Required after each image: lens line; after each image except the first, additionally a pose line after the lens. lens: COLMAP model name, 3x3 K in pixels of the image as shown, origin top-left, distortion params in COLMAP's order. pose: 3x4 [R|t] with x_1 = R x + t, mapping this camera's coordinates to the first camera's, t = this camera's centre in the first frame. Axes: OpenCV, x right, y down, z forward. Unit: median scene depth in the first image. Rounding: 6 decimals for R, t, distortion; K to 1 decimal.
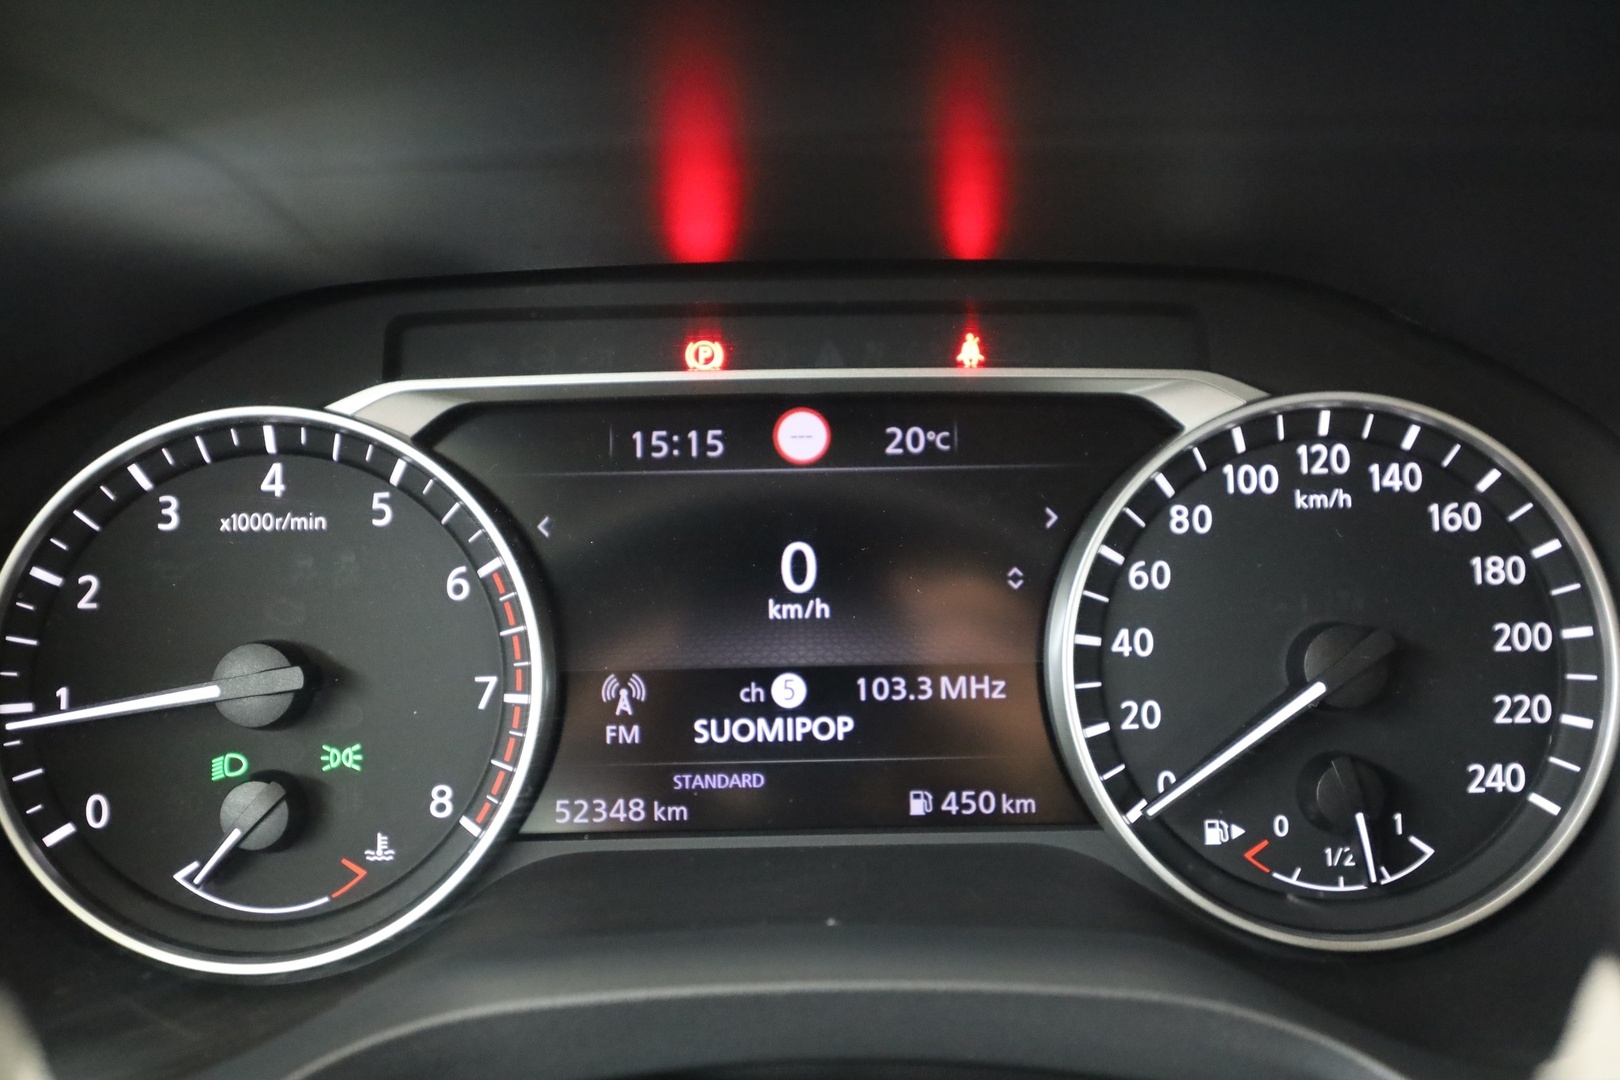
lens RADIAL K [[1588.6, 0, 799.1], [0, 1588.6, 547.7], [0, 0, 1]] dist [-0.000713, 0.000000]
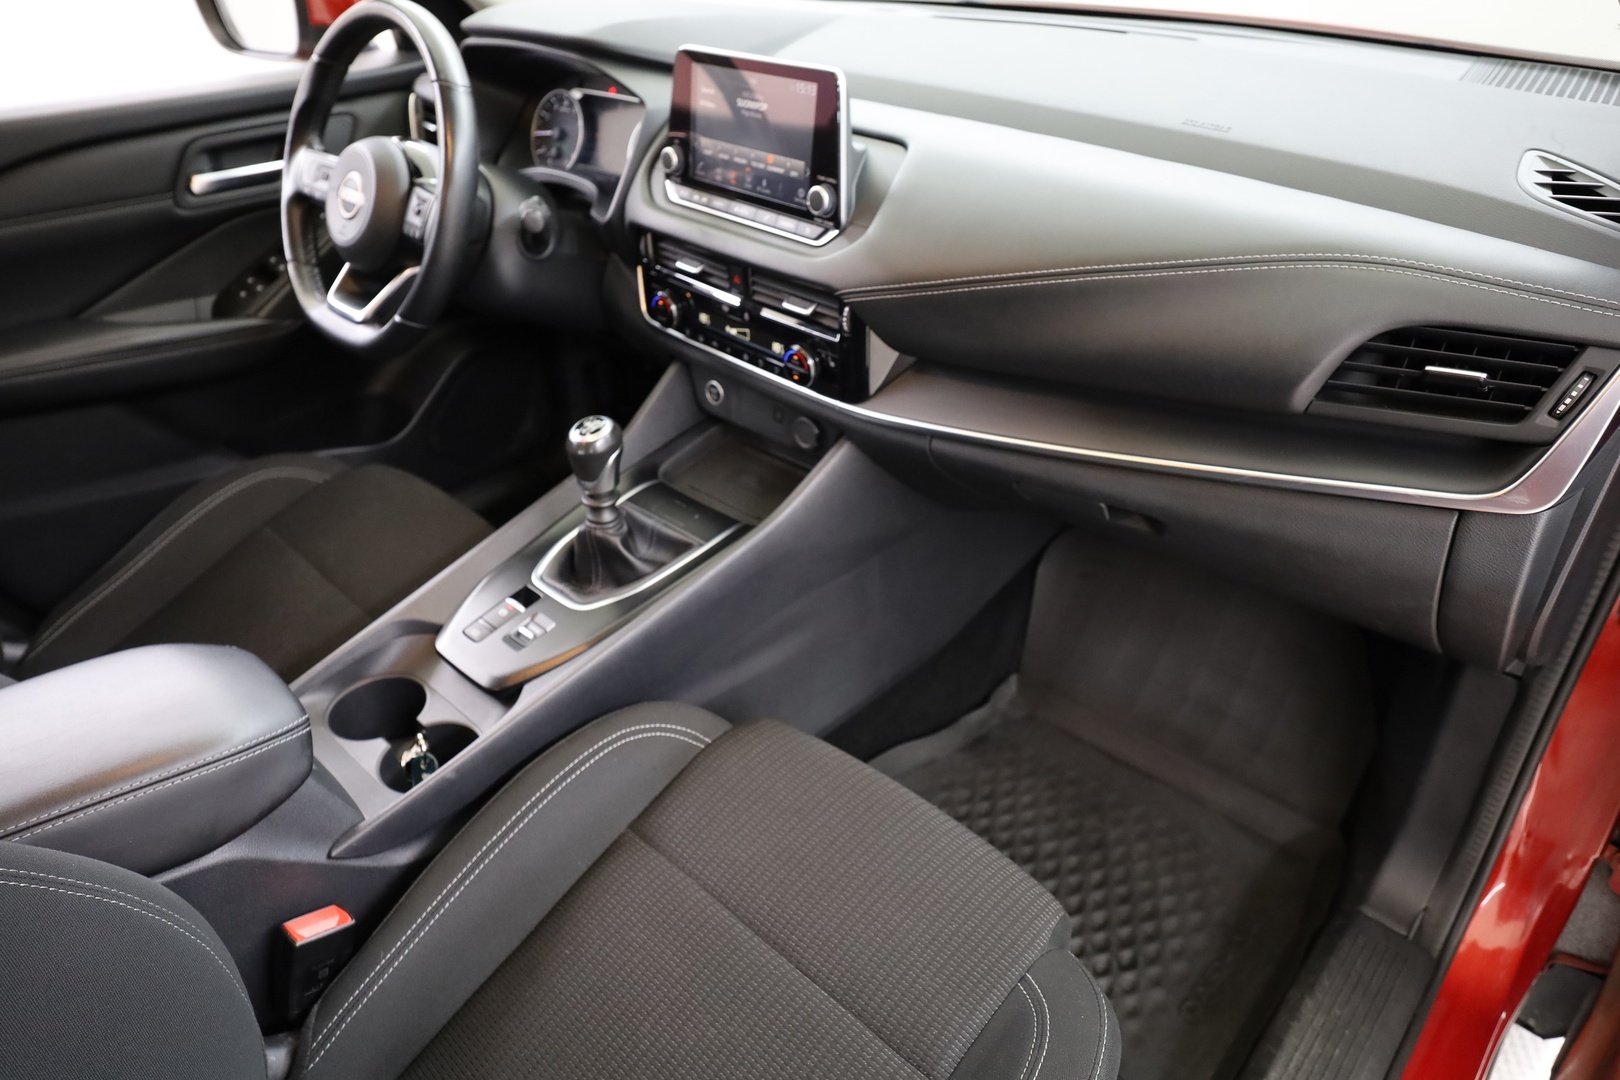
lens RADIAL K [[1019.1, 0, 800.3], [0, 1019.1, 543.3], [0, 0, 1]] dist [-0.002930, 0.003142]
pose [[0.722915, 0.383250, -0.574903, 3.580349], [-0.197610, 0.911990, 0.359478, -0.088158], [0.662076, -0.146266, 0.735025, -1.775362]]
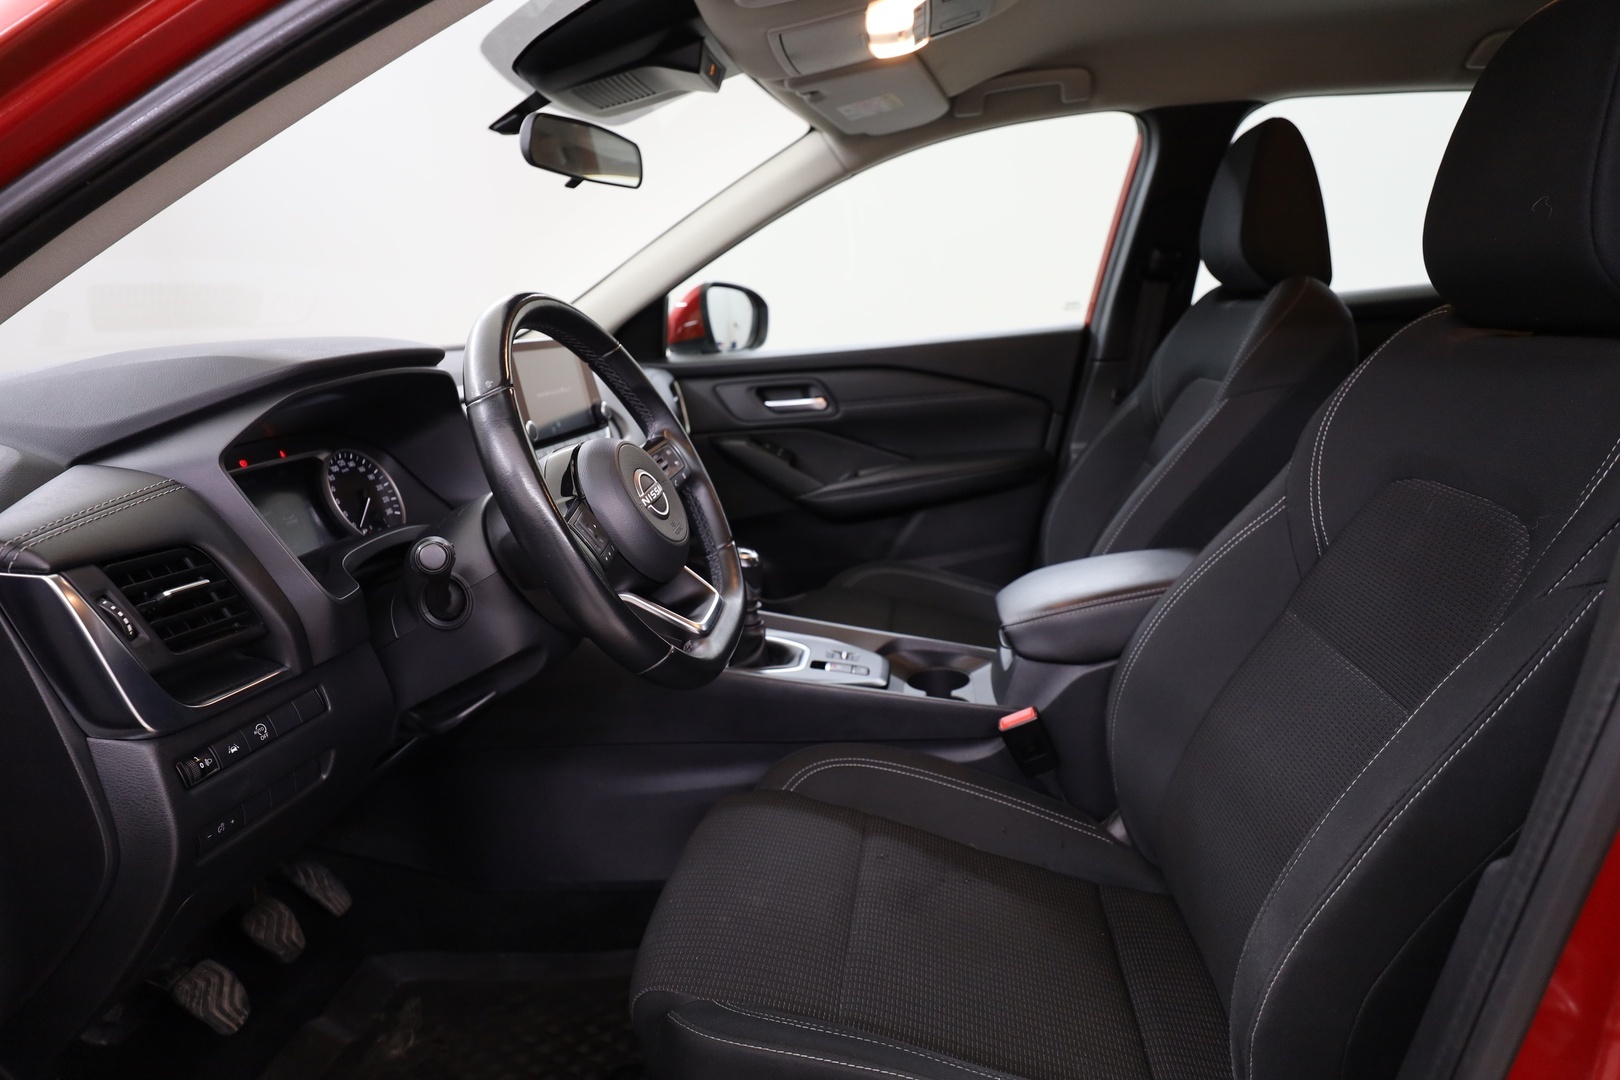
lens RADIAL K [[929.0, 0, 814.5], [0, 929.0, 527.3], [0, 0, 1]] dist [-0.000280, -0.003582]
pose [[0.130699, -0.221351, 0.966396, -2.487874], [0.352838, 0.921323, 0.163308, 0.189848], [-0.926511, 0.319637, 0.198517, -0.981660]]
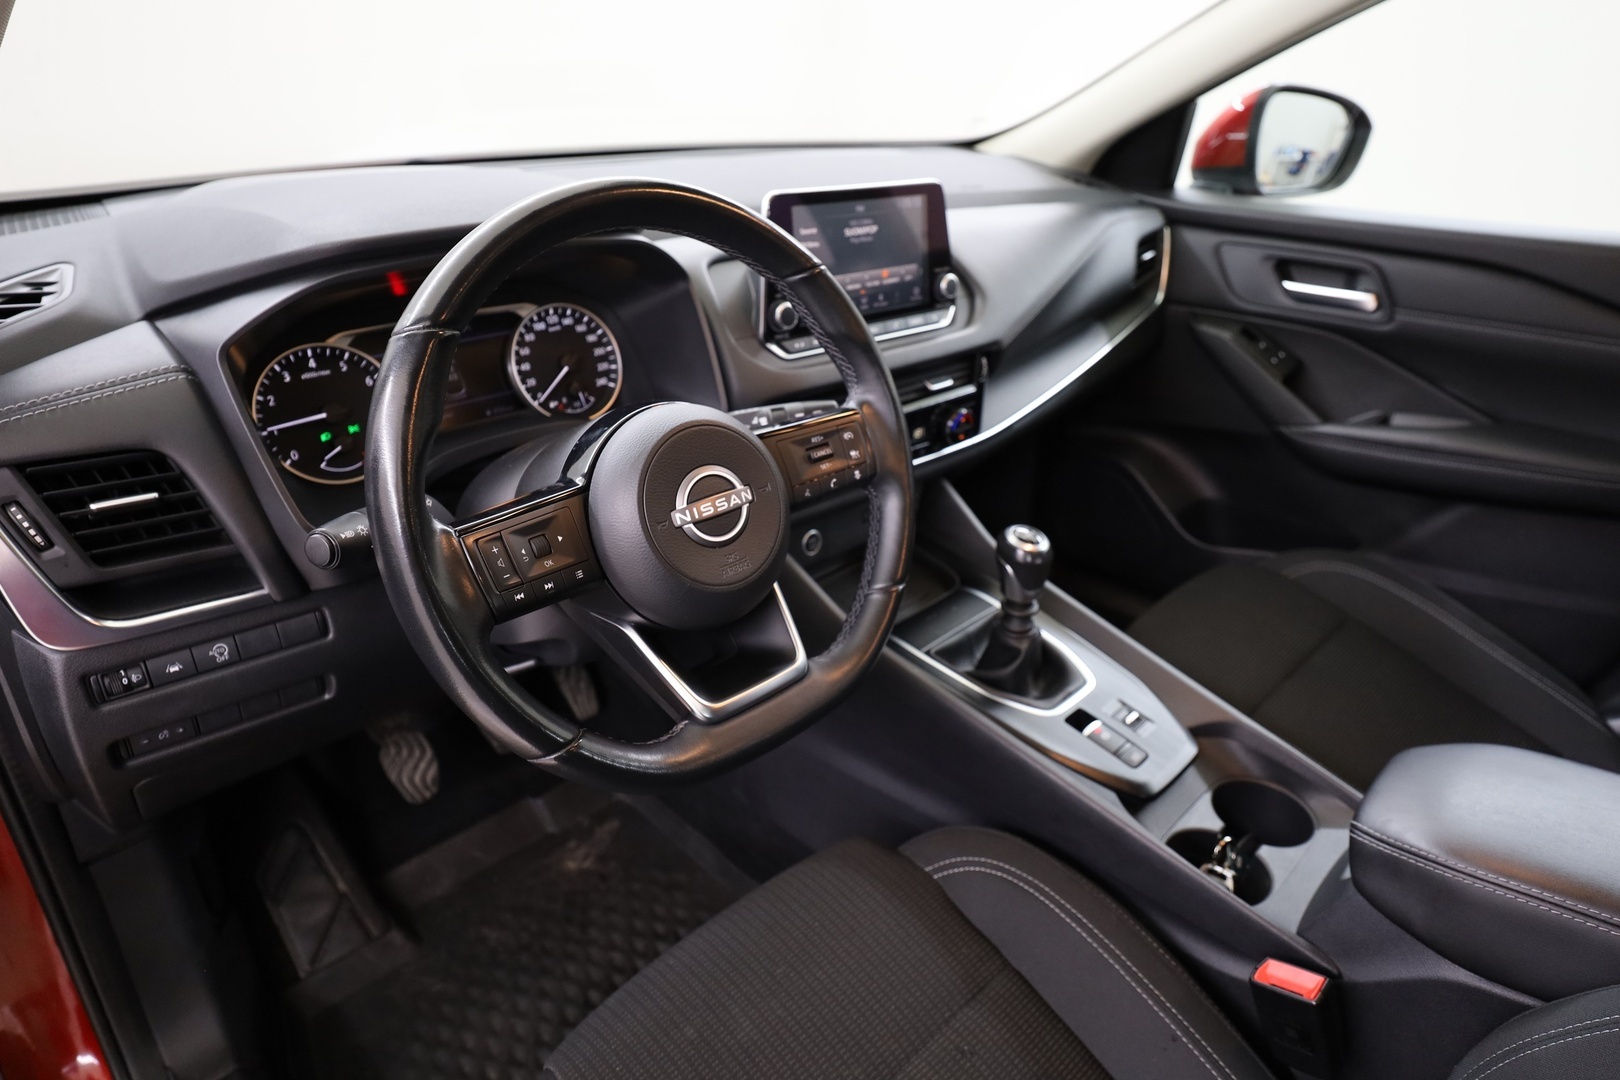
lens RADIAL K [[929.0, 0, 810.0], [0, 929.0, 540.1], [0, 0, 1]] dist [-0.000280, -0.003582]
pose [[0.722202, -0.290366, 0.627783, -1.009110], [0.172806, 0.954580, 0.242723, 0.029376], [-0.669748, -0.066810, 0.739577, -1.530752]]
